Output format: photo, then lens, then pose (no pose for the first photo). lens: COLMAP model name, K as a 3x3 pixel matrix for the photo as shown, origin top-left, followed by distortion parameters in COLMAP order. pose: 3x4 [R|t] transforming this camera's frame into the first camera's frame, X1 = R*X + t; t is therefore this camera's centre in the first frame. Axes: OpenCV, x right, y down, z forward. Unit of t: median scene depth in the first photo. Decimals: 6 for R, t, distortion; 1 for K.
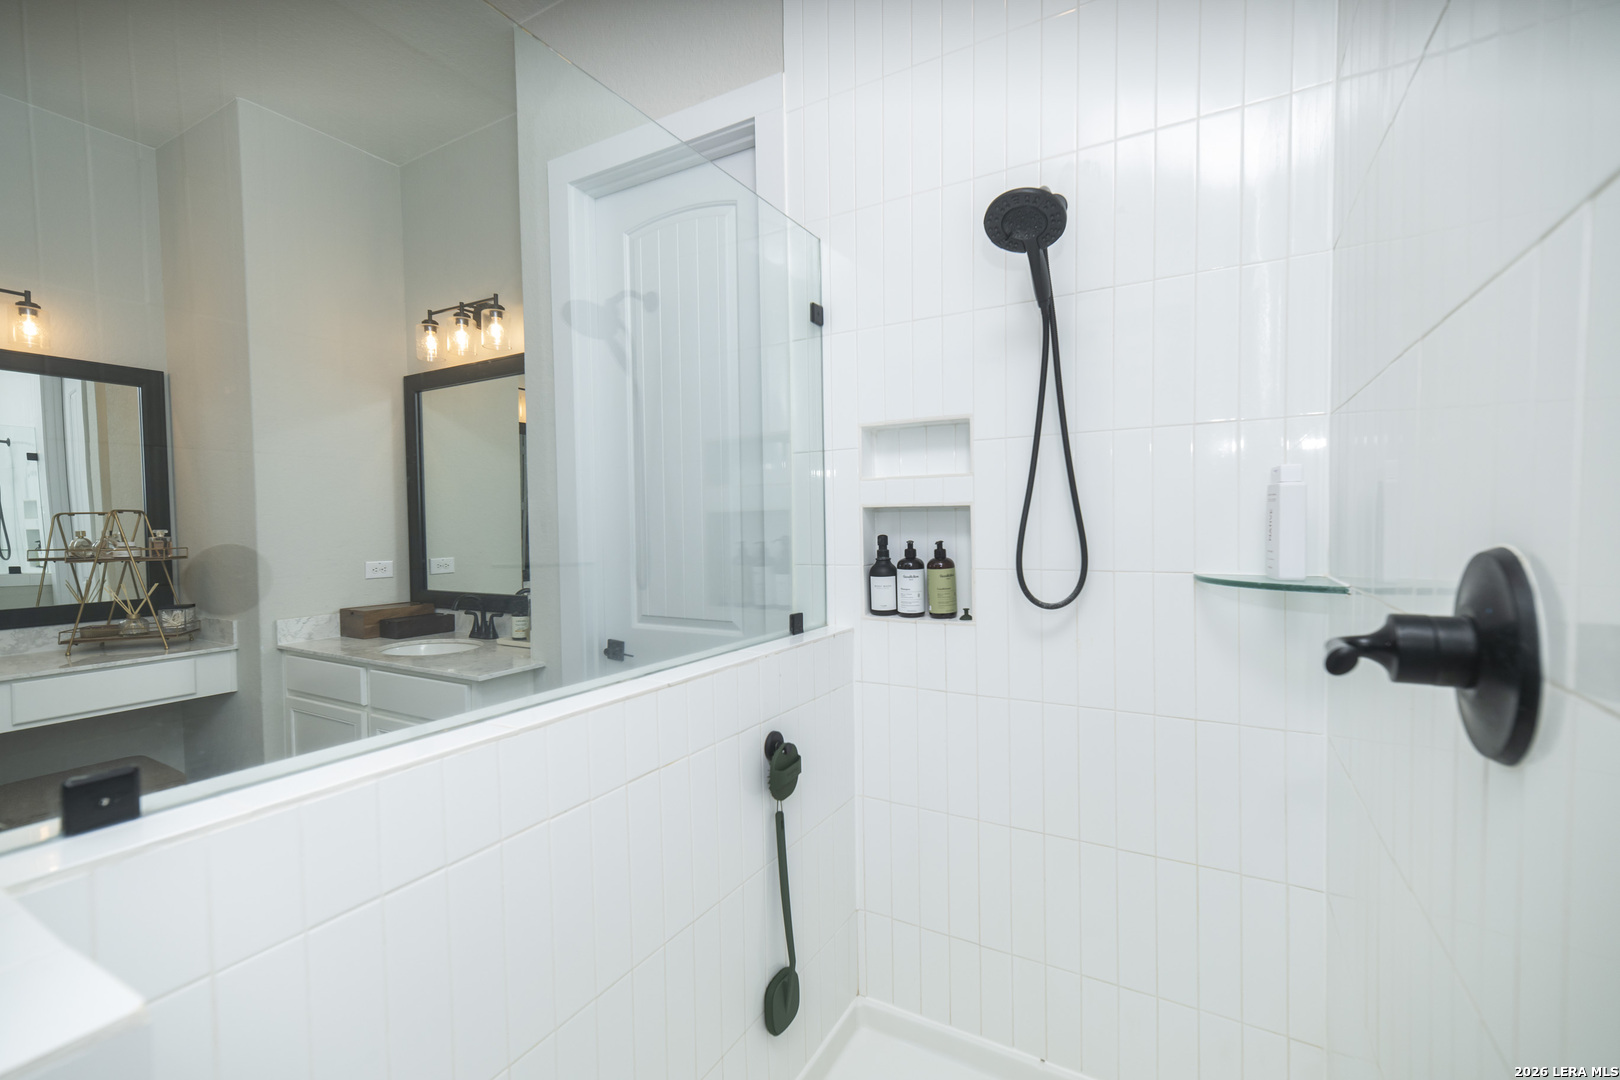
lens RADIAL K [[696.7, 0, 819.5], [0, 696.7, 550.6], [0, 0, 1]] dist [0.004035, 0.001176]
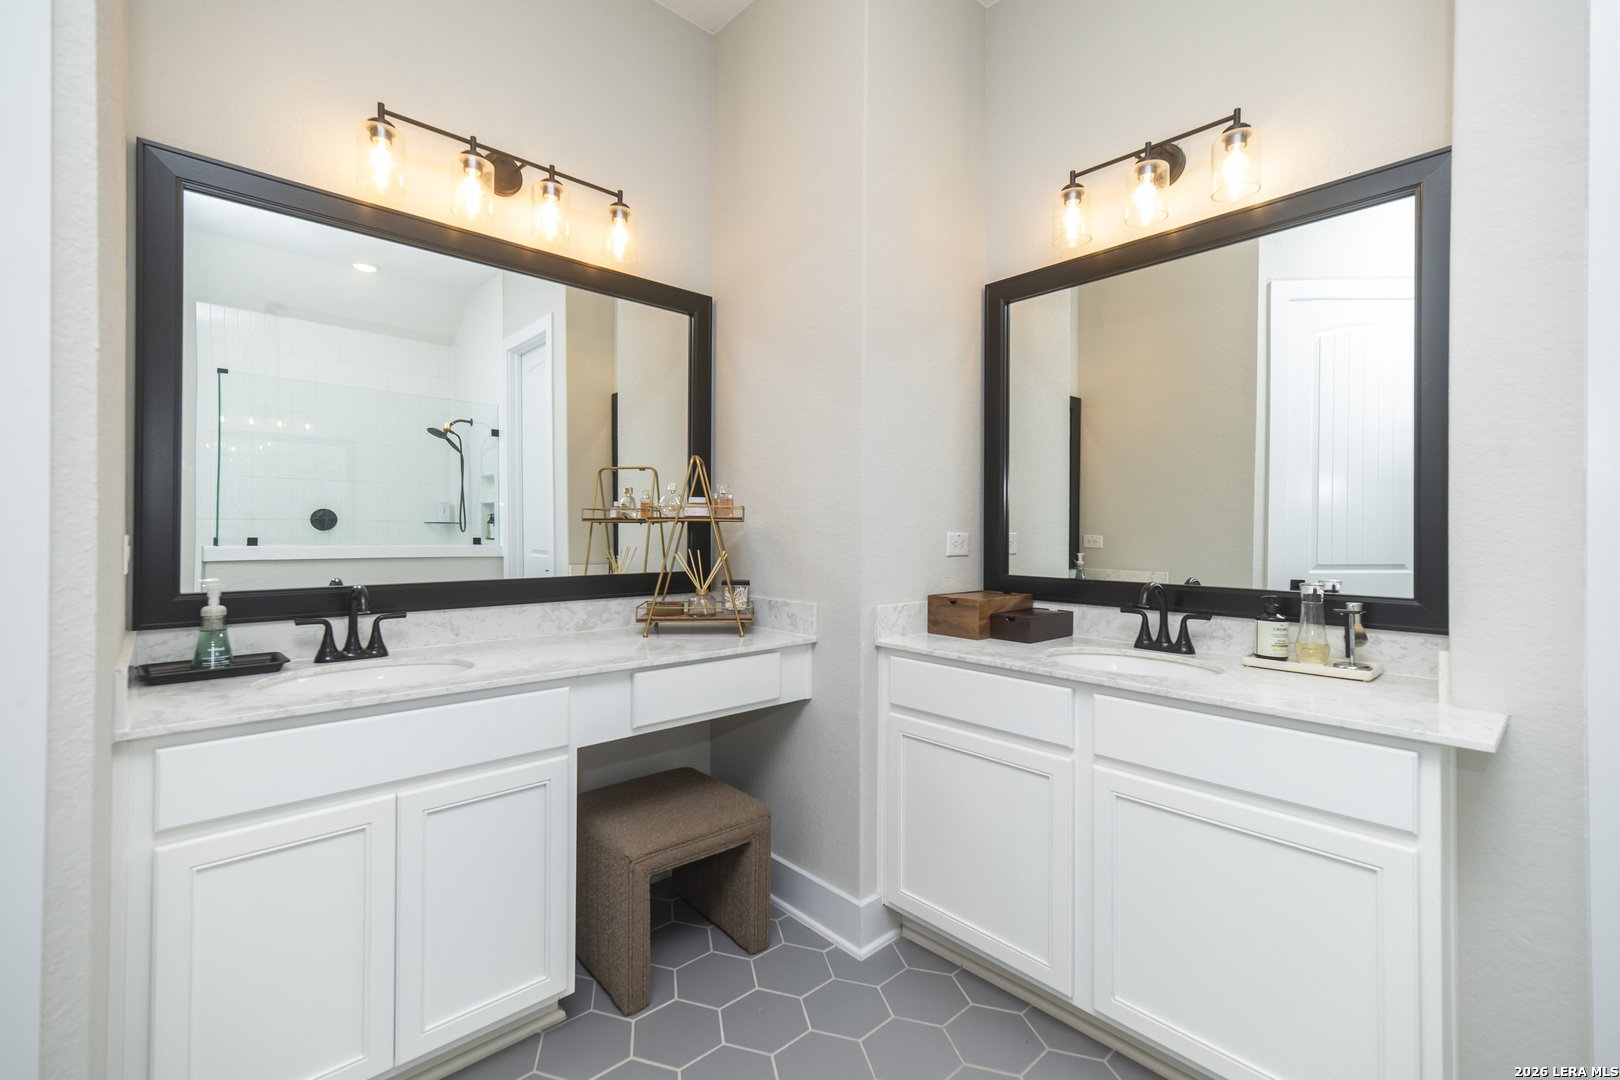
lens RADIAL K [[696.7, 0, 797.6], [0, 696.7, 531.2], [0, 0, 1]] dist [0.004035, 0.001176]
pose [[0.950143, 0.019663, -0.311193, -0.636959], [-0.031247, 0.998990, -0.032280, 0.048167], [0.310244, 0.040395, 0.949798, 0.289091]]
